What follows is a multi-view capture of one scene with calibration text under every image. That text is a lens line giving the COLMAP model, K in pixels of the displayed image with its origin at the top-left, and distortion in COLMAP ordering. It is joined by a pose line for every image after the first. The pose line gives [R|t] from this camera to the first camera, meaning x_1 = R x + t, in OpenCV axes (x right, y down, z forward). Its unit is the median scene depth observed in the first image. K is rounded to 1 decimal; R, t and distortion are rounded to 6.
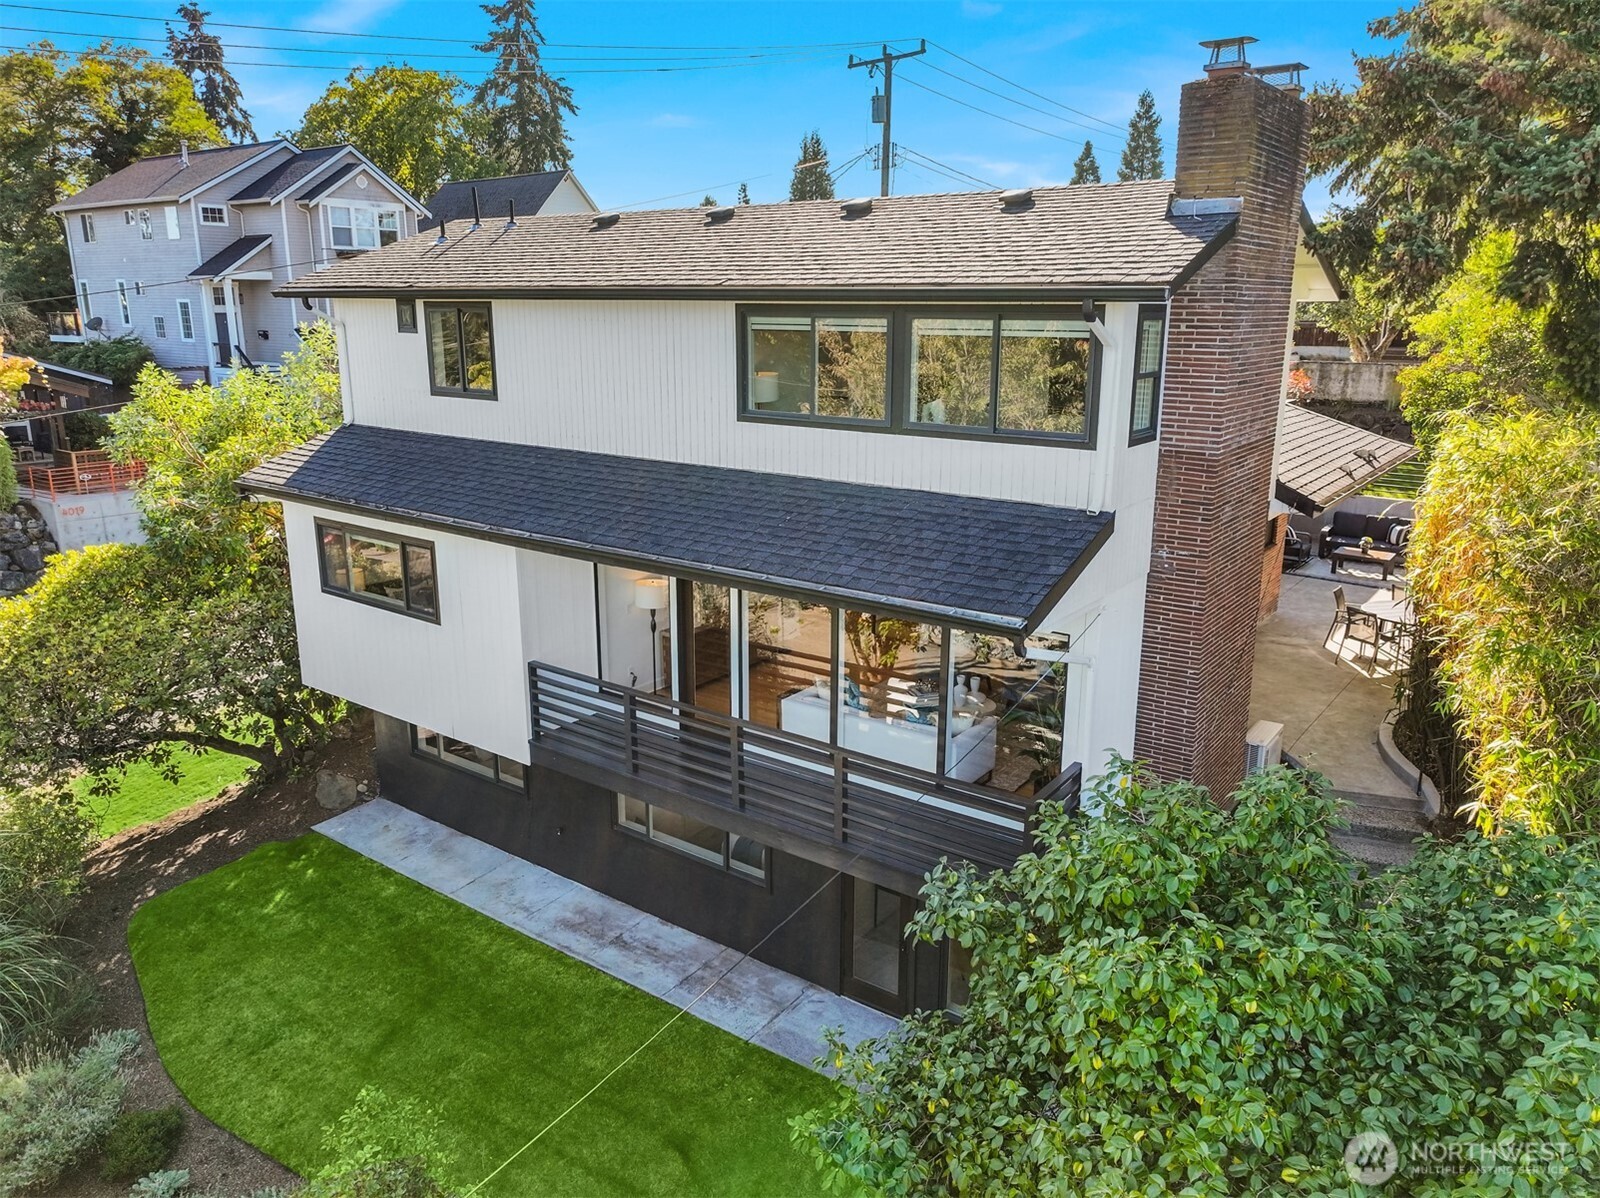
lens RADIAL K [[1124.4, 0, 800.0], [0, 1124.4, 599.0], [0, 0, 1]] dist [0.041701, -0.000102]
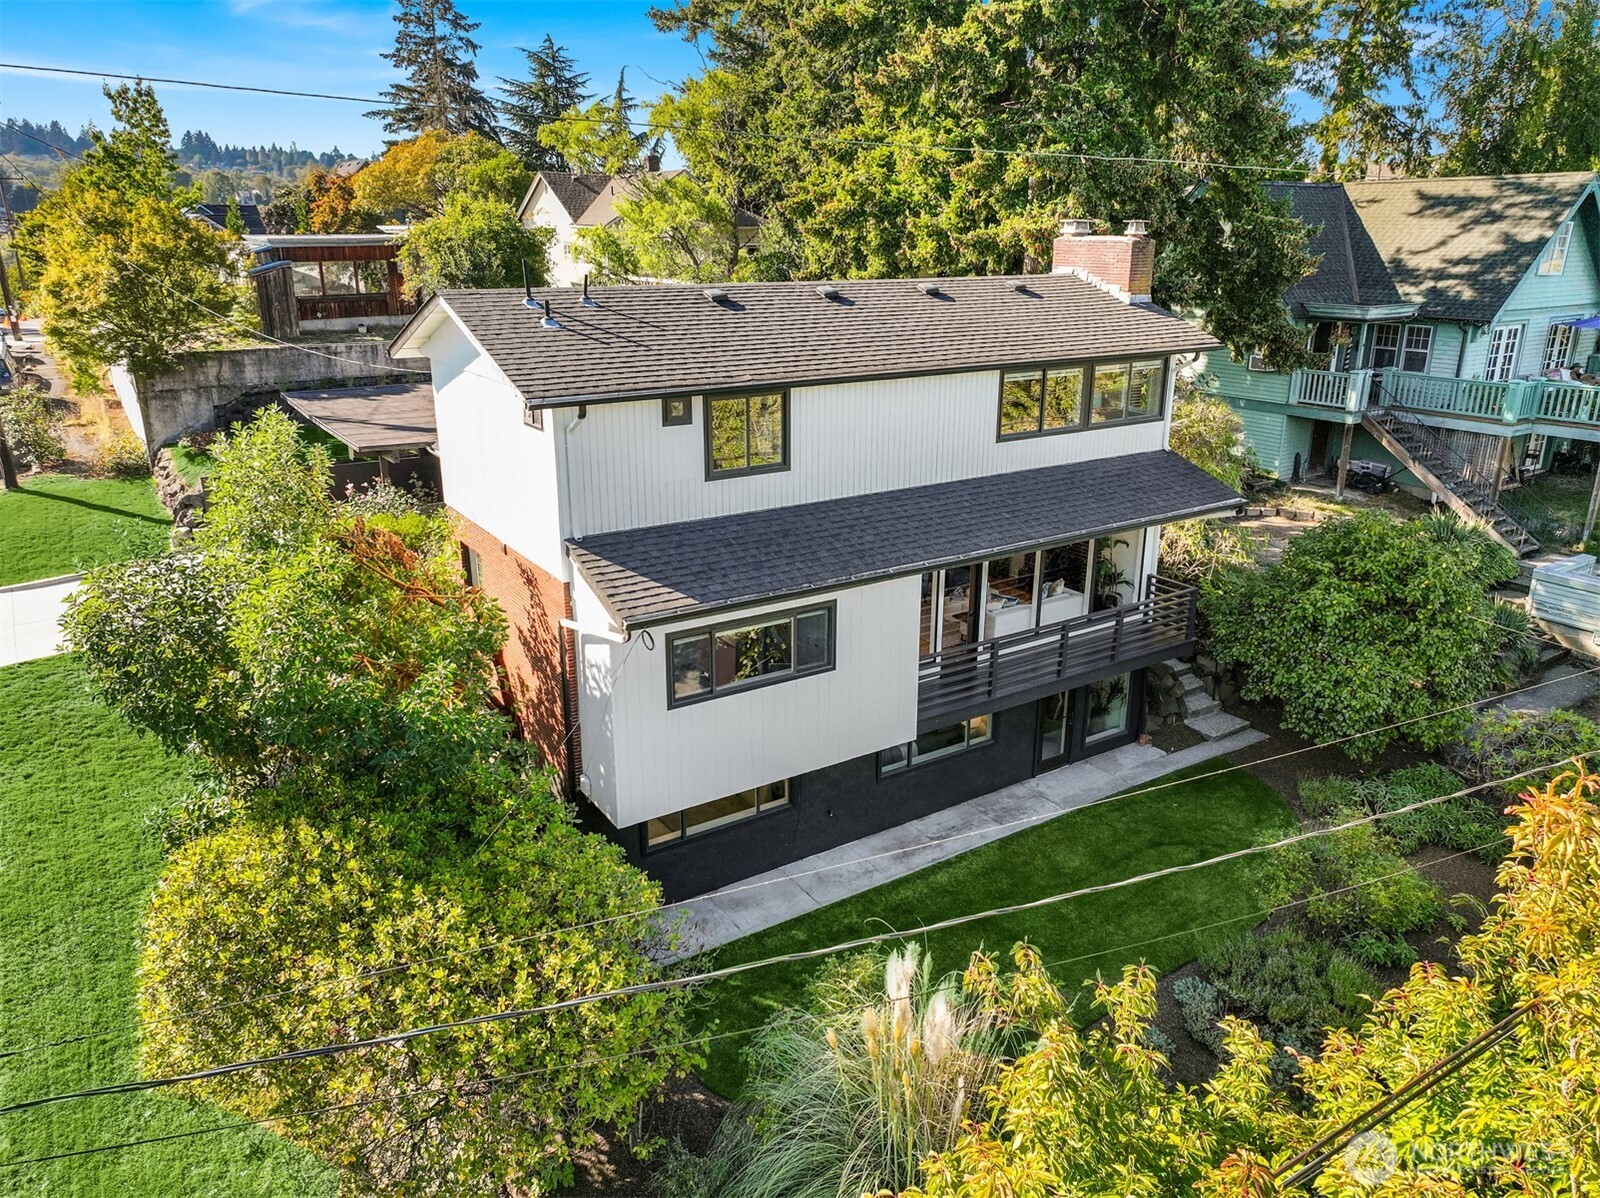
lens RADIAL K [[1124.4, 0, 800.0], [0, 1124.4, 599.0], [0, 0, 1]] dist [0.041701, -0.000102]
pose [[0.351097, -0.302266, 0.886209, -1.339638], [0.234365, 0.944703, 0.229367, -0.319701], [-0.906534, 0.127167, 0.402523, 0.572553]]
